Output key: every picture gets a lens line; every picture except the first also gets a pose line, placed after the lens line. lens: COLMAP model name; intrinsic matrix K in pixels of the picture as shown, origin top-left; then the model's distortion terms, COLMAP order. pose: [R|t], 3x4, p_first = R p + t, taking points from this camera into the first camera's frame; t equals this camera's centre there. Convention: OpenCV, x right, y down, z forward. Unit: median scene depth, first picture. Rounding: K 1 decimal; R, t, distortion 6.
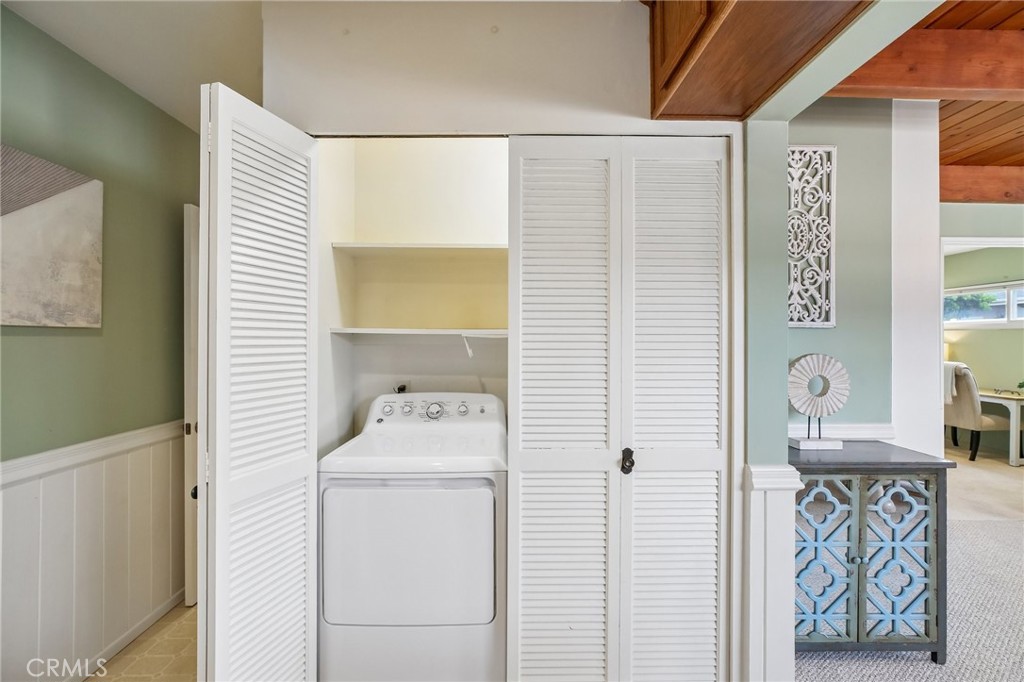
lens RADIAL K [[457.6, 0, 512.5], [0, 457.6, 337.1], [0, 0, 1]] dist [0.003055, 0.001128]
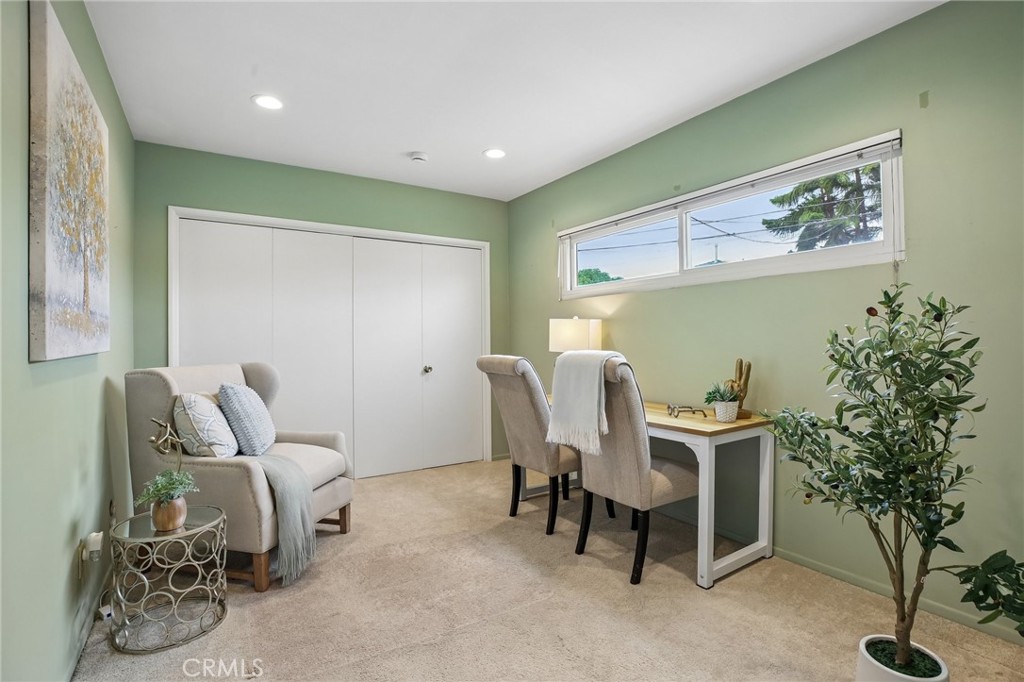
lens RADIAL K [[479.8, 0, 513.6], [0, 479.8, 344.7], [0, 0, 1]] dist [-0.022908, 0.002178]
pose [[0.857874, -0.007845, 0.513800, 0.674969], [0.007817, 0.999967, 0.002215, 0.047979], [-0.513800, 0.002116, 0.857907, 0.676466]]
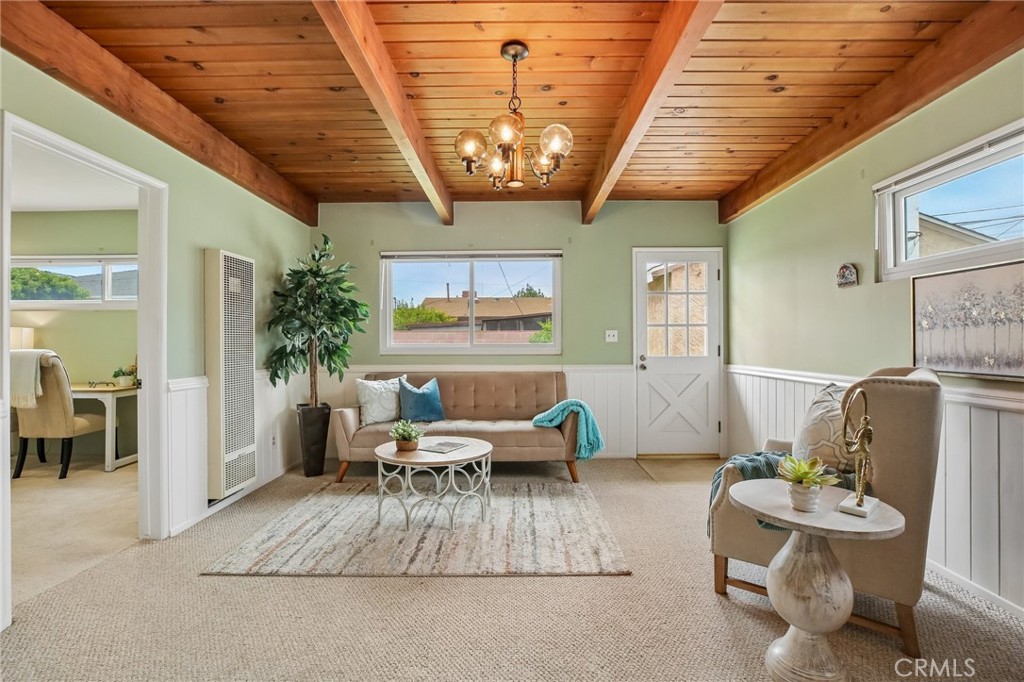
lens RADIAL K [[479.8, 0, 514.8], [0, 479.8, 340.9], [0, 0, 1]] dist [-0.022908, 0.002178]
pose [[0.025685, -0.002484, 0.999667, 0.242126], [-0.003906, 0.999989, 0.002585, 0.036900], [-0.999662, -0.003971, 0.025675, 0.233034]]
